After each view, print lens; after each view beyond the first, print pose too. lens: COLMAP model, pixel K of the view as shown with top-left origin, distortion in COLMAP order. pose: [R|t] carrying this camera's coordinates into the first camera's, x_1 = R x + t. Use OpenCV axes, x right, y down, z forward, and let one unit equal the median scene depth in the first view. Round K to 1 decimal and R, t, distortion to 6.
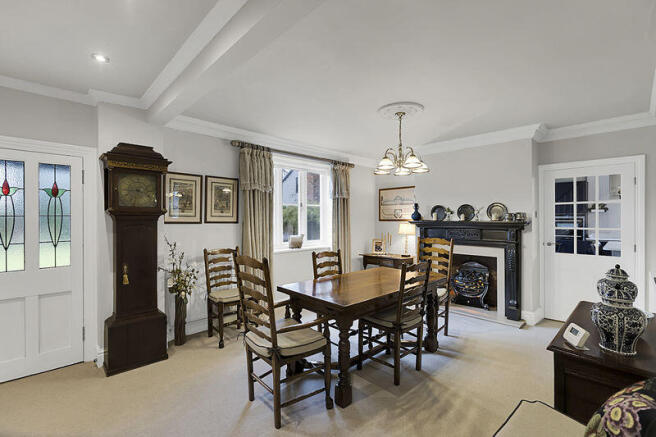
lens RADIAL K [[297.6, 0, 320.9], [0, 297.6, 215.5], [0, 0, 1]] dist [0.003297, 0.000250]
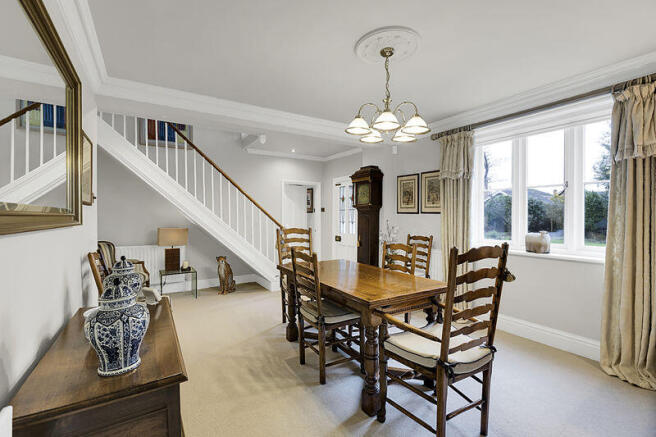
lens RADIAL K [[297.6, 0, 322.3], [0, 297.6, 219.7], [0, 0, 1]] dist [0.003297, 0.000250]
pose [[-0.216527, 0.013975, -0.976177, 0.864026], [0.001096, 0.999900, 0.014072, 0.034315], [0.976276, 0.001977, -0.216521, 0.893506]]
